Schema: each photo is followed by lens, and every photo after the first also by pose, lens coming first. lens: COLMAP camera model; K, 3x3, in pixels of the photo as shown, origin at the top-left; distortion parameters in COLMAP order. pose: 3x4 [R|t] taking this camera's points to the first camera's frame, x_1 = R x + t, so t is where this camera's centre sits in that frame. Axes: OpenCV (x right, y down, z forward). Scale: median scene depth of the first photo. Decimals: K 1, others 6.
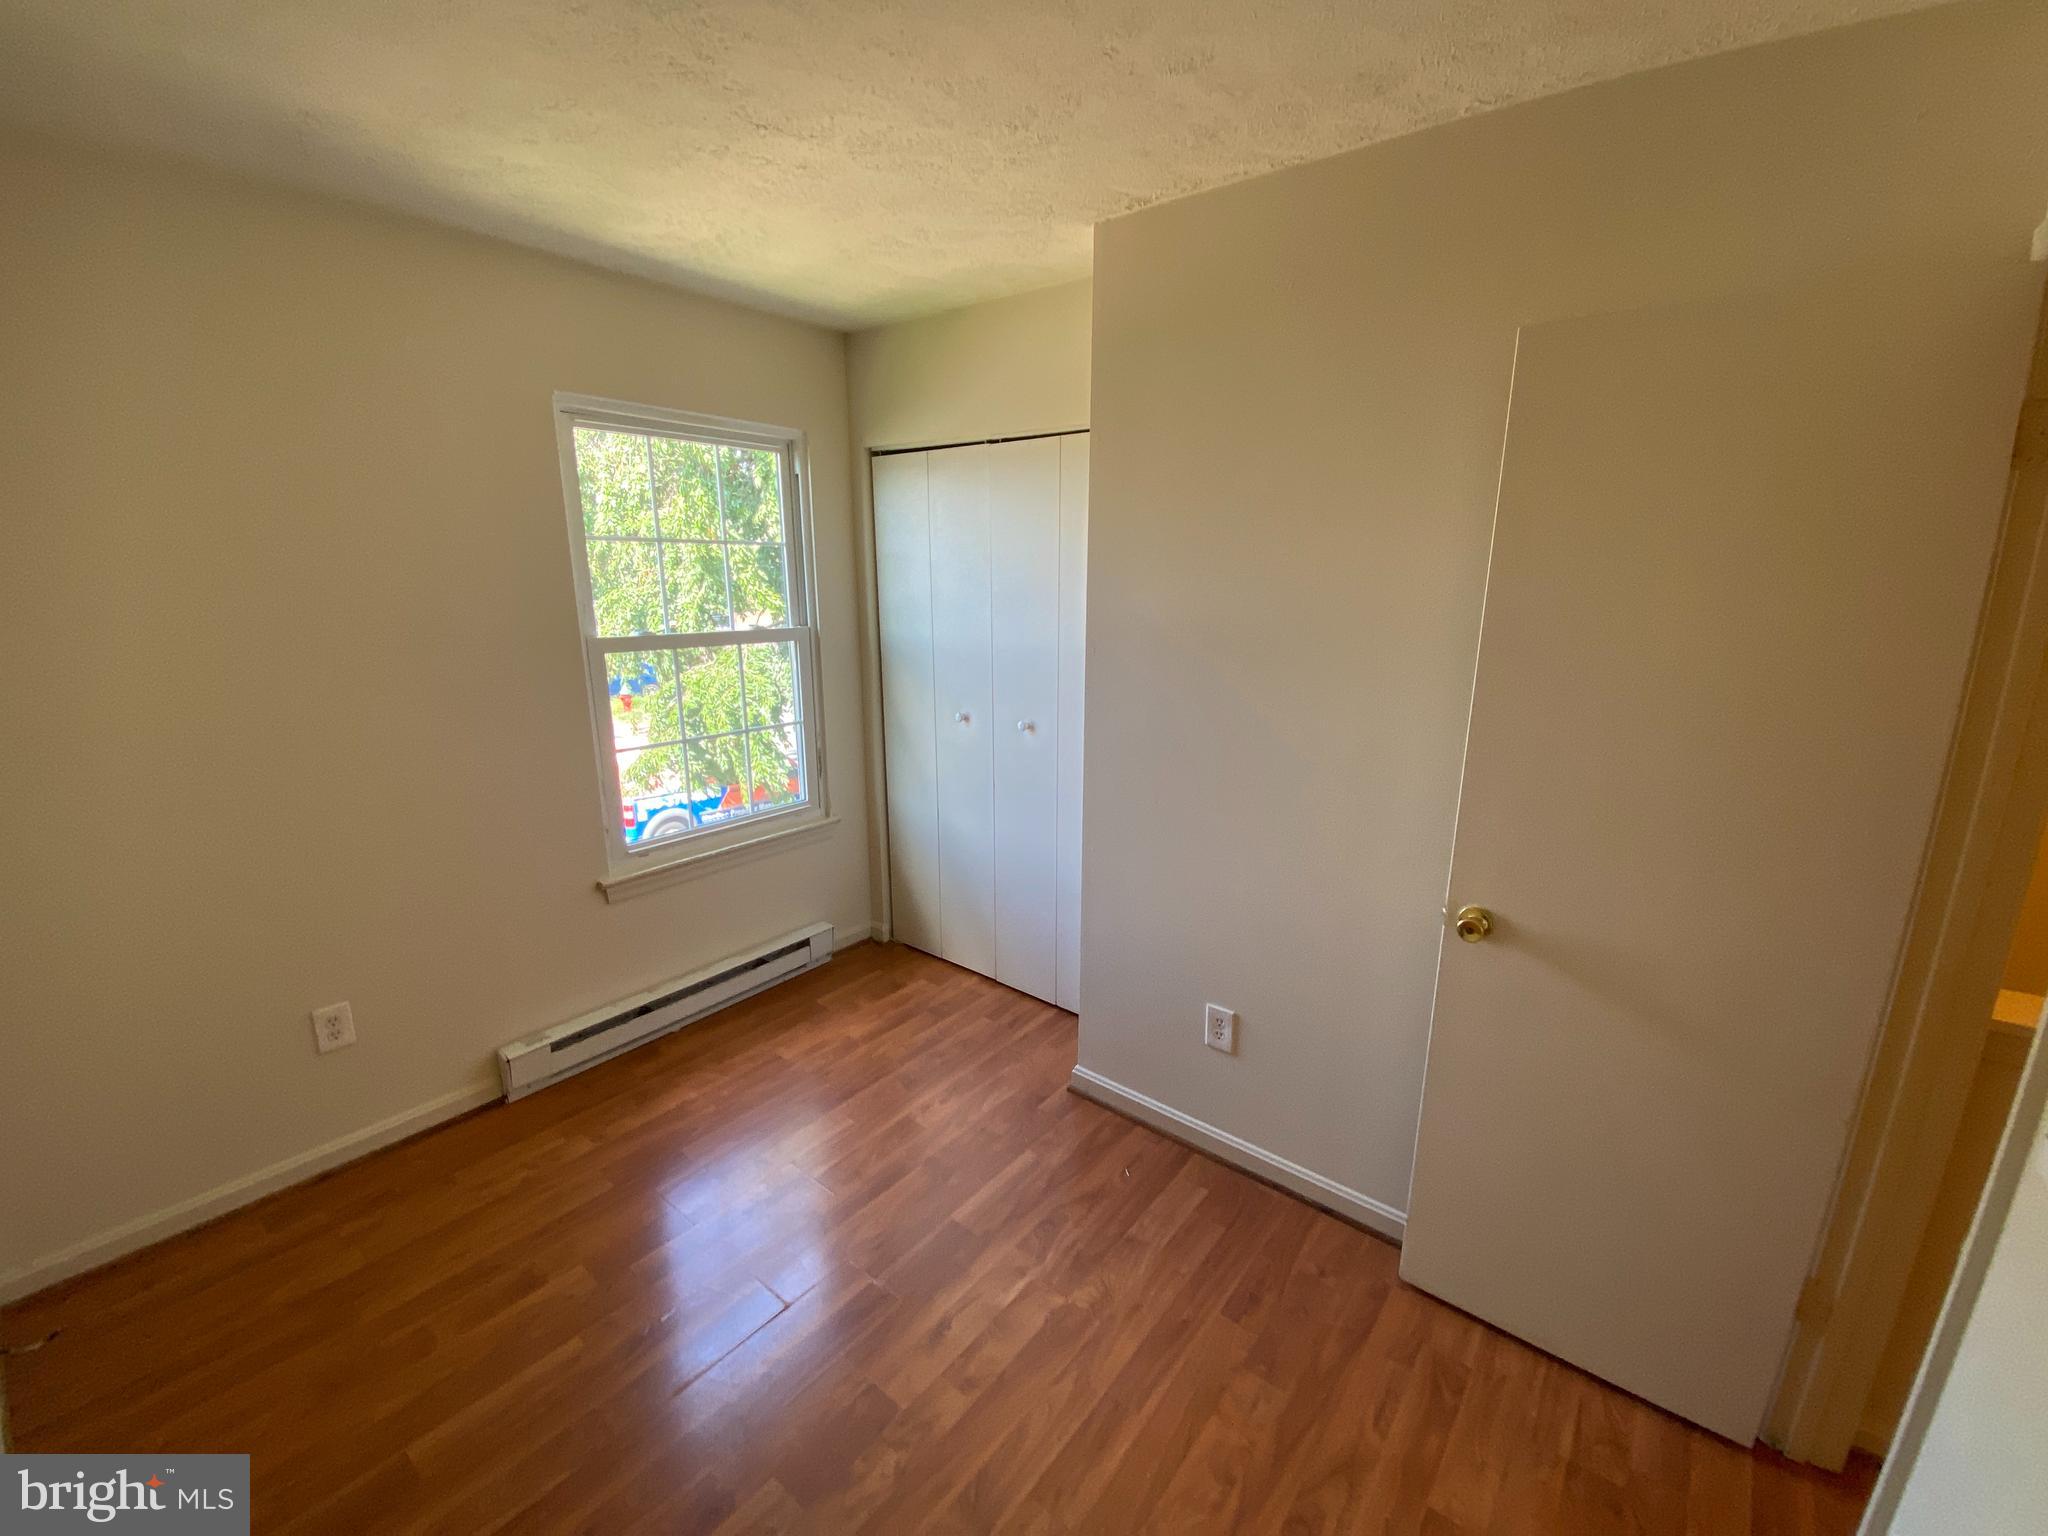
lens RADIAL K [[840.0, 0, 1025.2], [0, 840.0, 769.2], [0, 0, 1]] dist [0.025420, -0.021762]
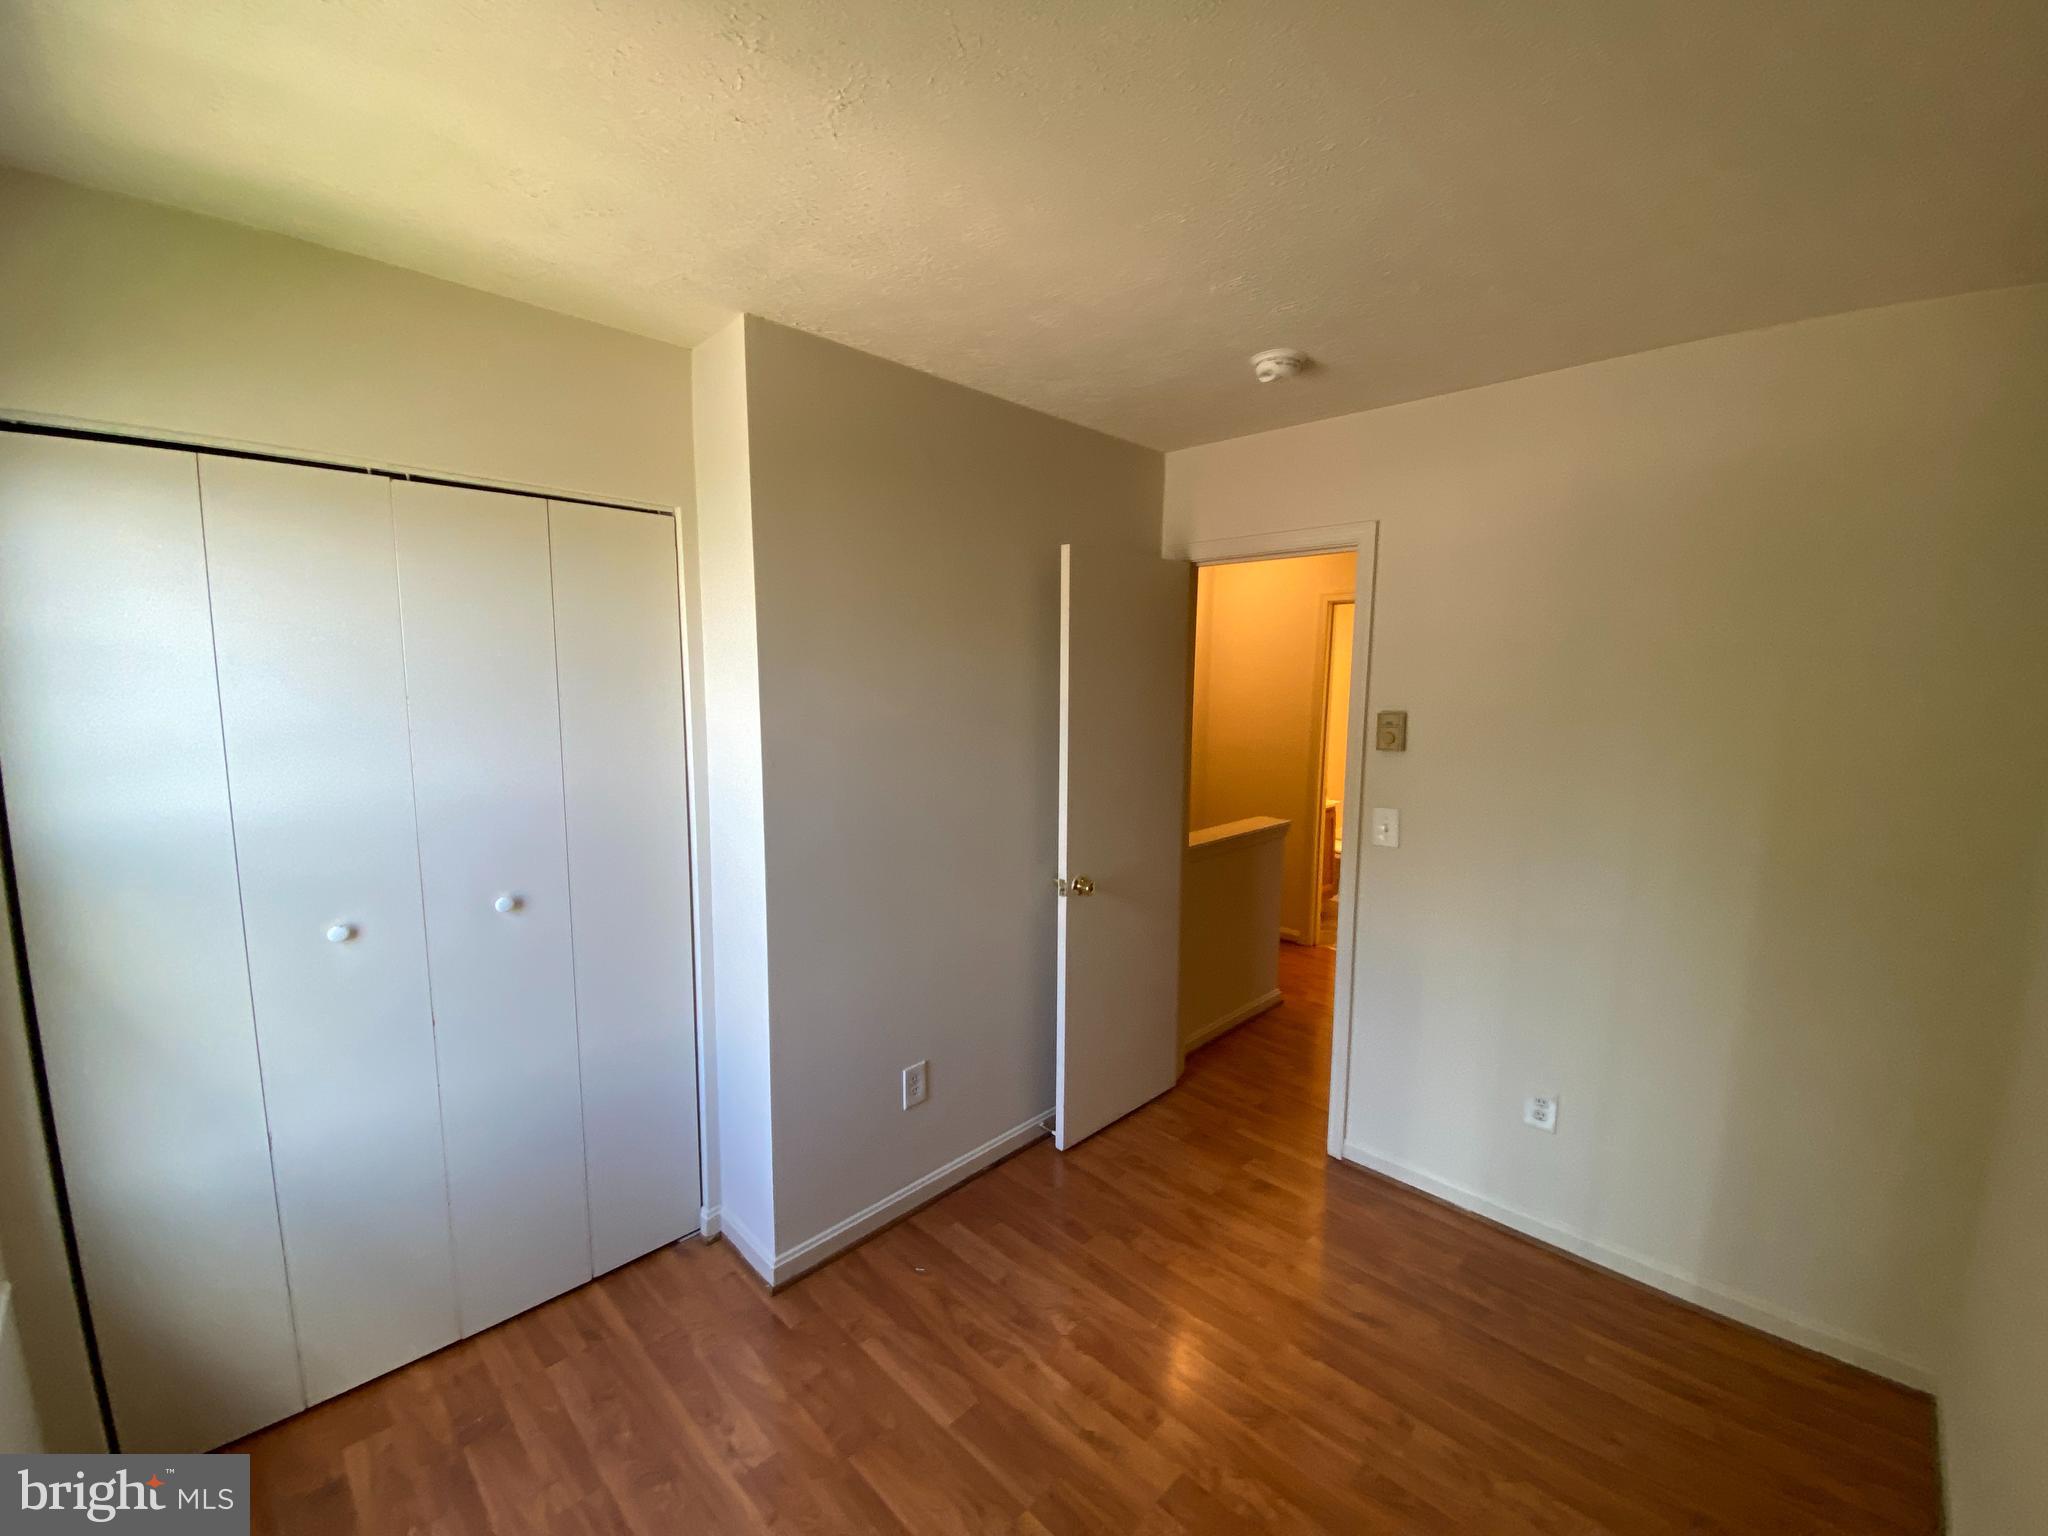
lens RADIAL K [[840.0, 0, 1025.2], [0, 840.0, 769.2], [0, 0, 1]] dist [0.025420, -0.021762]
pose [[0.102257, -0.118696, 0.987651, -0.738259], [0.233233, 0.968041, 0.092191, -0.147271], [-0.967029, 0.220926, 0.126673, 0.590651]]
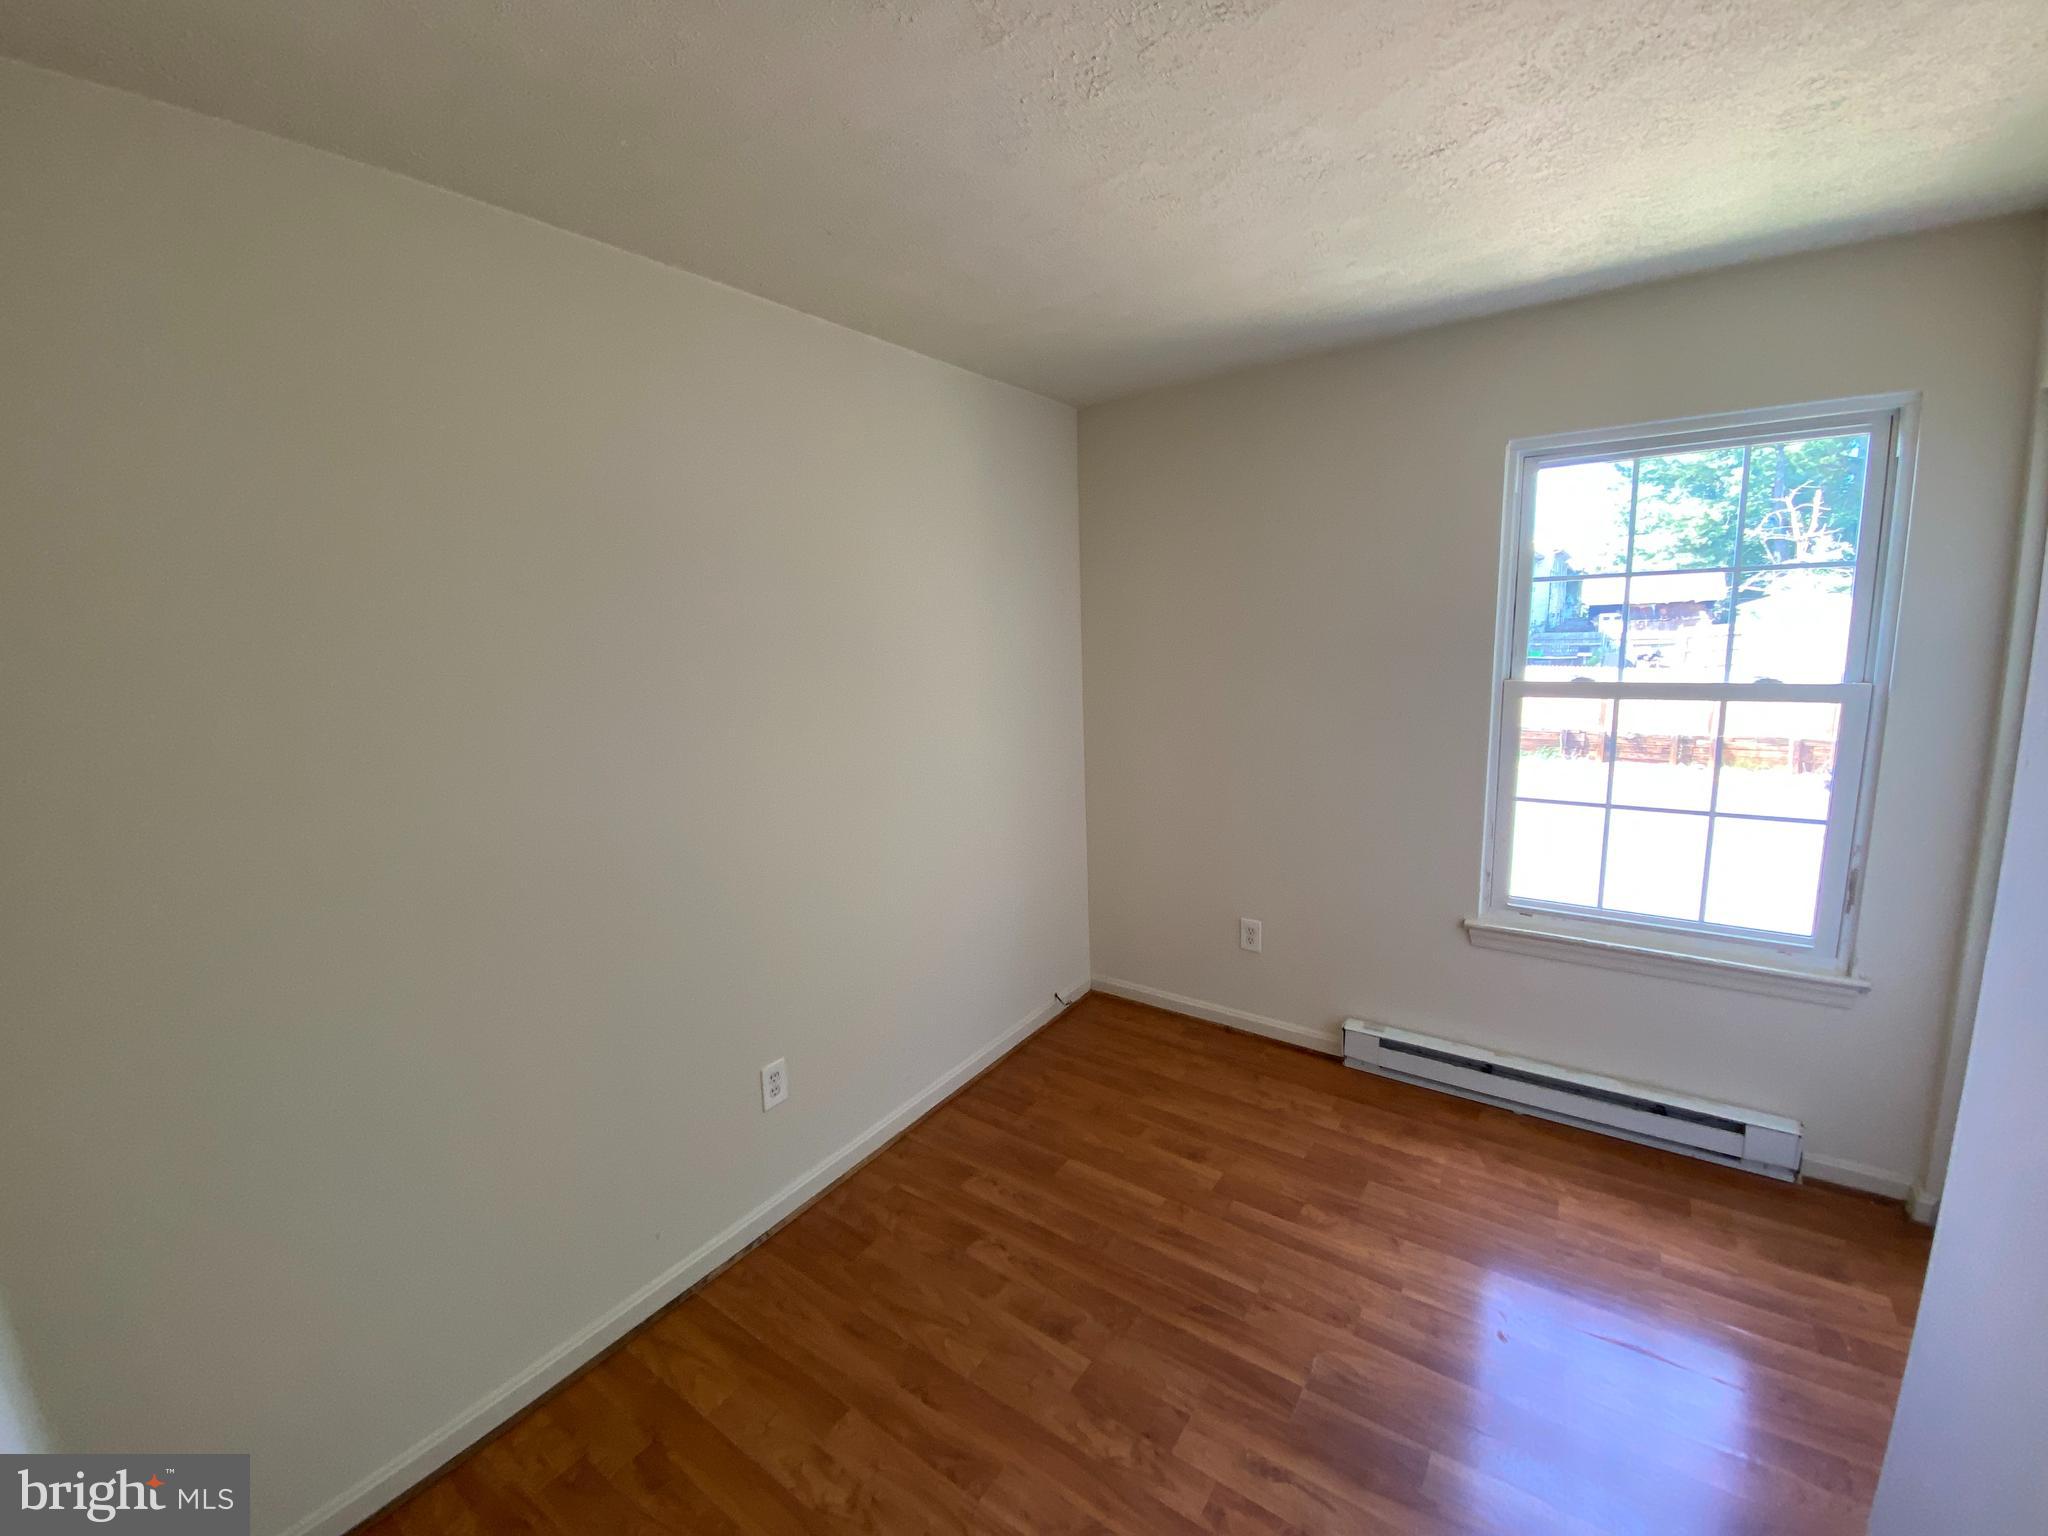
lens RADIAL K [[839.9, 0, 1027.8], [0, 839.9, 769.6], [0, 0, 1]] dist [0.027843, -0.022799]
pose [[0.055417, 0.158936, -0.985732, 0.480191], [-0.200001, 0.969008, 0.144996, -0.090947], [0.978227, 0.189112, 0.085487, 0.408304]]
